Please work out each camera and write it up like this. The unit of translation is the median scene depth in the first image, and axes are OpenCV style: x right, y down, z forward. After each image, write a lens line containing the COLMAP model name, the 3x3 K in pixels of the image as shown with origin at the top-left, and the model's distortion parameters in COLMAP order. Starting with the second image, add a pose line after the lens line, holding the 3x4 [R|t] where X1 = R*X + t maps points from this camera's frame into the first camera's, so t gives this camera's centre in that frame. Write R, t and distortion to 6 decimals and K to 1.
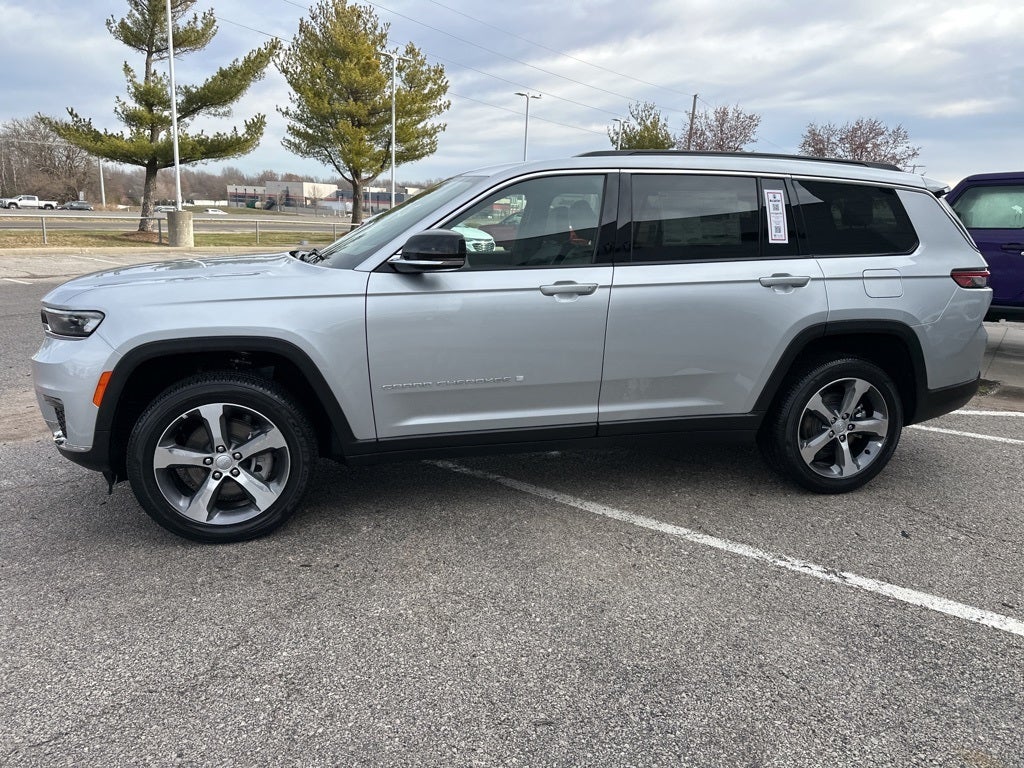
lens RADIAL K [[720.3, 0, 507.7], [0, 720.3, 381.0], [0, 0, 1]] dist [0.046350, -0.052393]
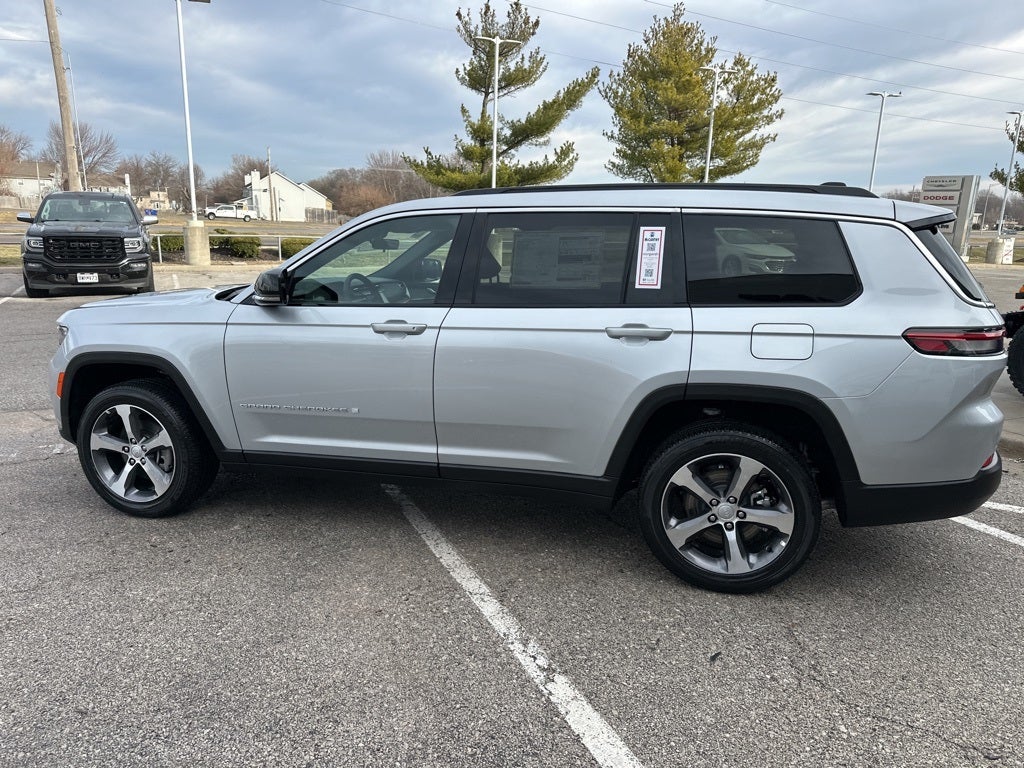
lens RADIAL K [[720.3, 0, 507.7], [0, 720.3, 384.1], [0, 0, 1]] dist [0.046350, -0.052393]
pose [[0.876709, 0.090475, -0.472435, 0.640002], [-0.097470, 0.995191, 0.009709, -0.067421], [0.471042, 0.037536, 0.881312, 0.162198]]
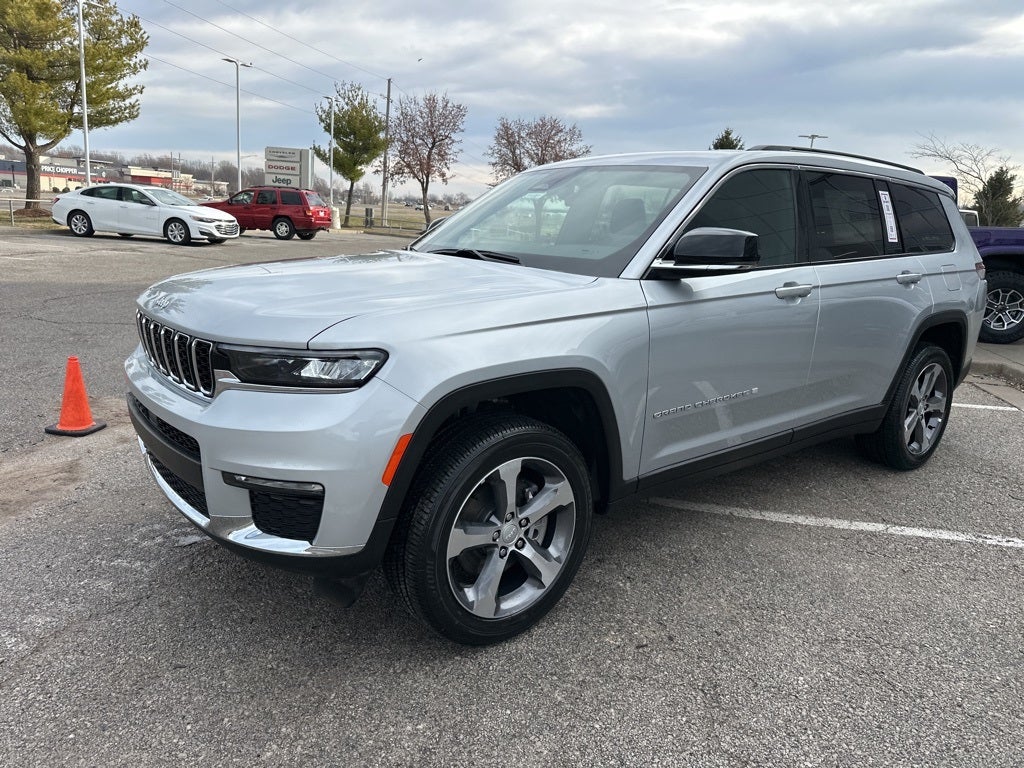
lens RADIAL K [[720.3, 0, 505.1], [0, 720.3, 379.5], [0, 0, 1]] dist [0.046350, -0.052393]
pose [[0.908844, -0.077992, 0.409780, -0.591027], [0.069383, 0.996945, 0.035860, -0.066489], [-0.411325, -0.004159, 0.911479, 0.260300]]
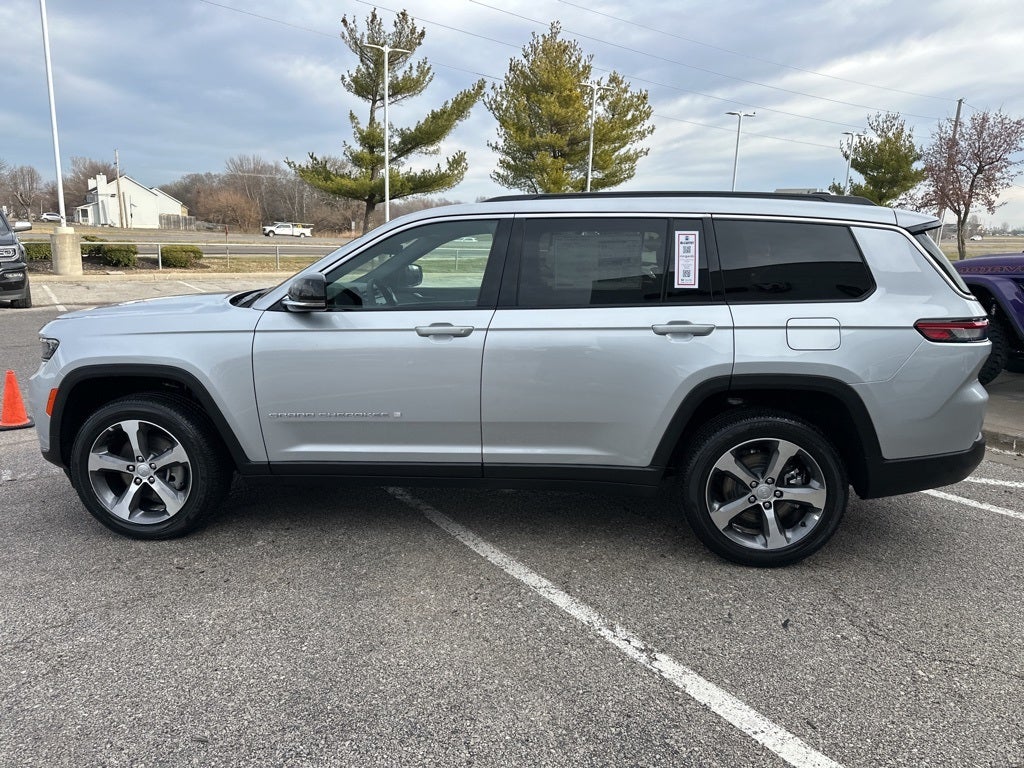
lens RADIAL K [[720.3, 0, 507.1], [0, 720.3, 374.0], [0, 0, 1]] dist [0.046350, -0.052393]
pose [[0.948199, 0.048765, -0.313912, 0.448321], [-0.060633, 0.997763, -0.028146, -0.039305], [0.311837, 0.045721, 0.949035, 0.051400]]
